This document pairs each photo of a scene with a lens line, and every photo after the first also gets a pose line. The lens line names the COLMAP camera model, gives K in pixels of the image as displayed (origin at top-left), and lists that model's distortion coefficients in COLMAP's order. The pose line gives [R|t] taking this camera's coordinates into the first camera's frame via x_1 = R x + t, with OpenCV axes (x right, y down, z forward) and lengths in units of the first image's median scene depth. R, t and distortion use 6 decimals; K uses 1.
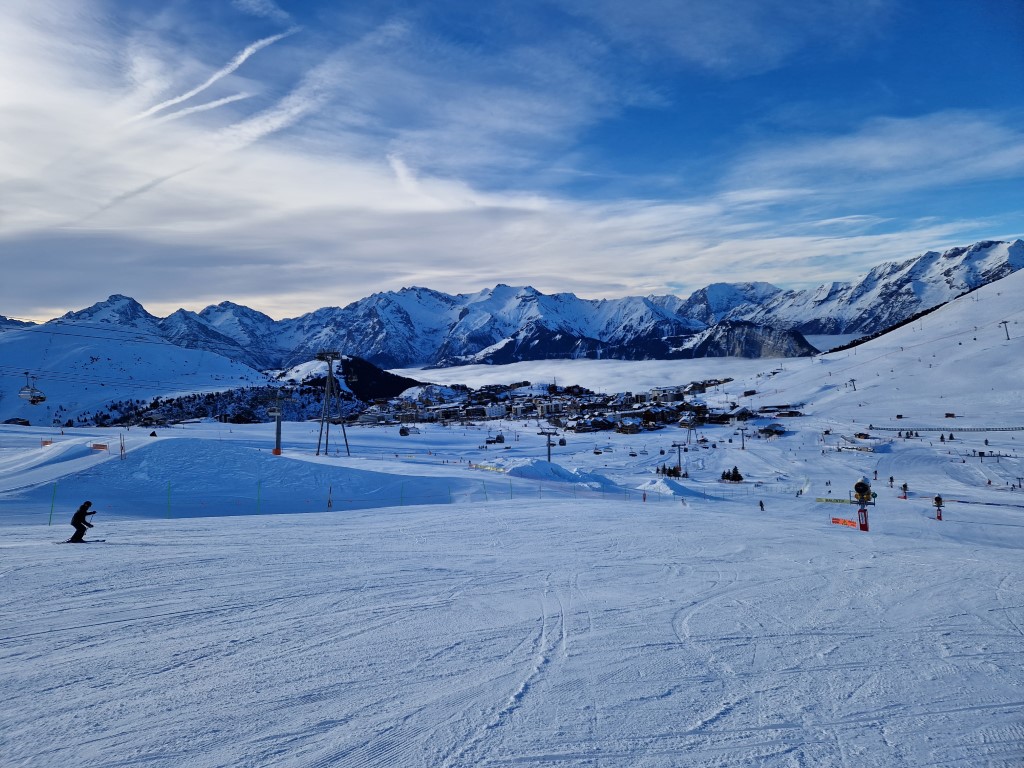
lens RADIAL K [[642.3, 0, 512.0], [0, 642.3, 384.0], [0, 0, 1]] dist [0.099655, -0.076162]
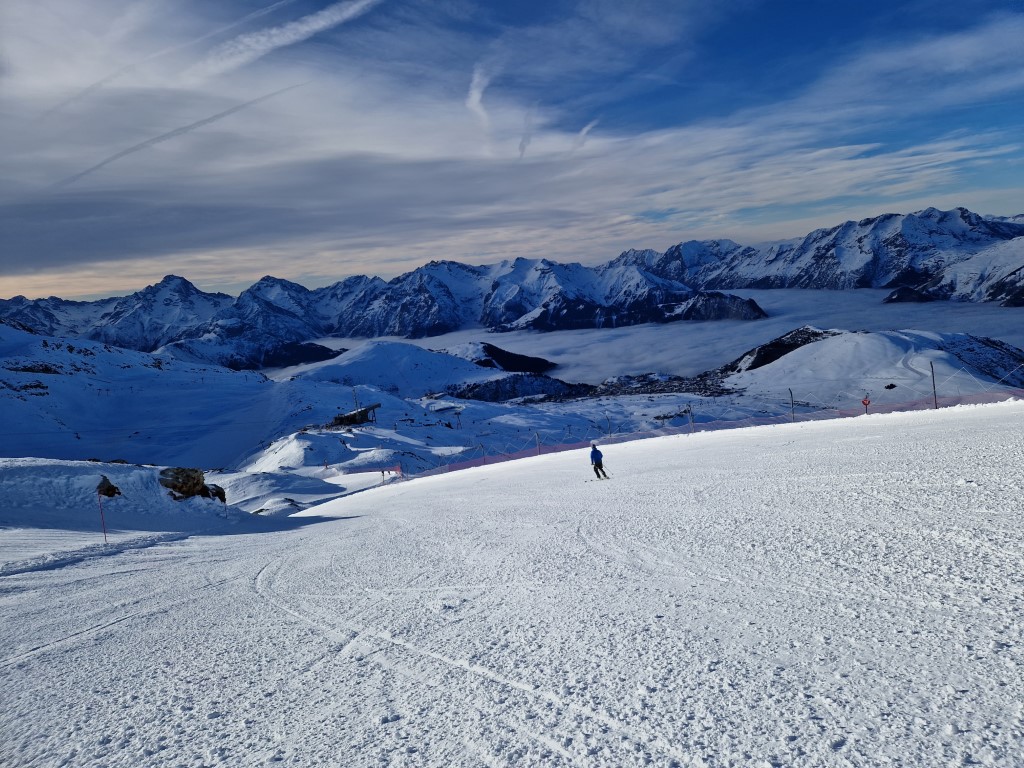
lens RADIAL K [[669.7, 0, 513.9], [0, 669.7, 380.4], [0, 0, 1]] dist [0.070186, -0.056839]
pose [[0.996286, -0.060901, 0.060876, -0.138276], [0.054945, 0.993948, 0.095126, -0.051818], [-0.066301, -0.091428, 0.993602, -0.338074]]
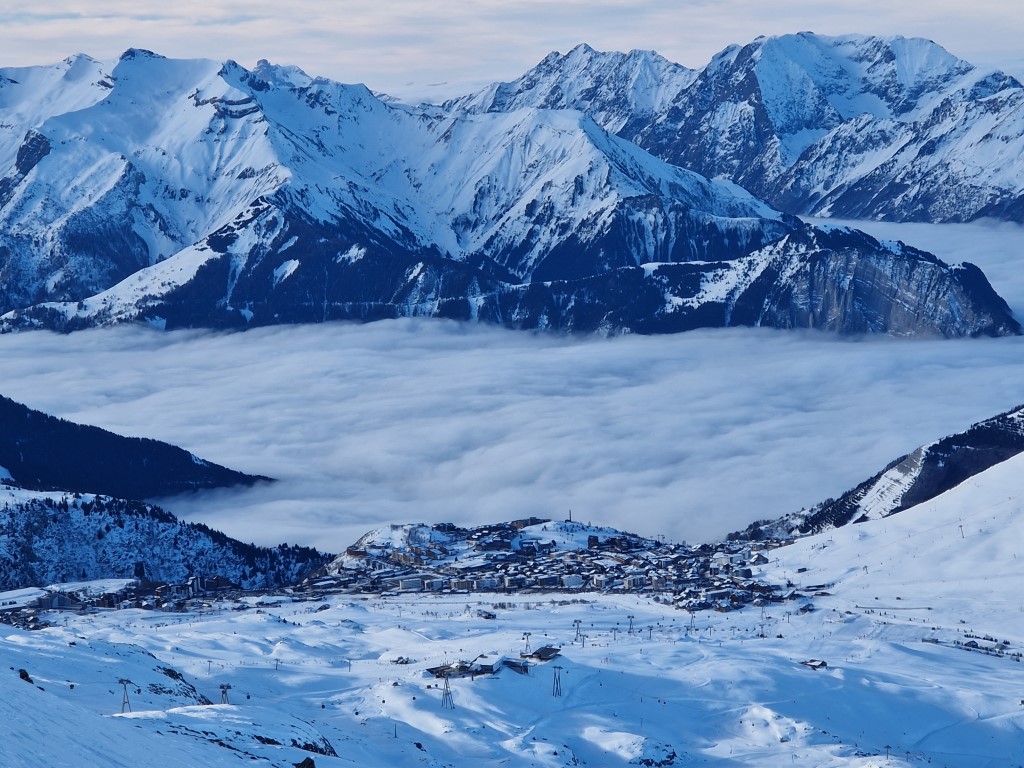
lens RADIAL K [[2699.0, 0, 542.9], [0, 2699.0, 345.7], [0, 0, 1]] dist [-0.747199, 12.239983]
pose [[0.977096, -0.002593, 0.212784, -0.117210], [-0.003374, 0.999611, 0.027676, -0.053789], [-0.212773, -0.027760, 0.976707, -0.376925]]
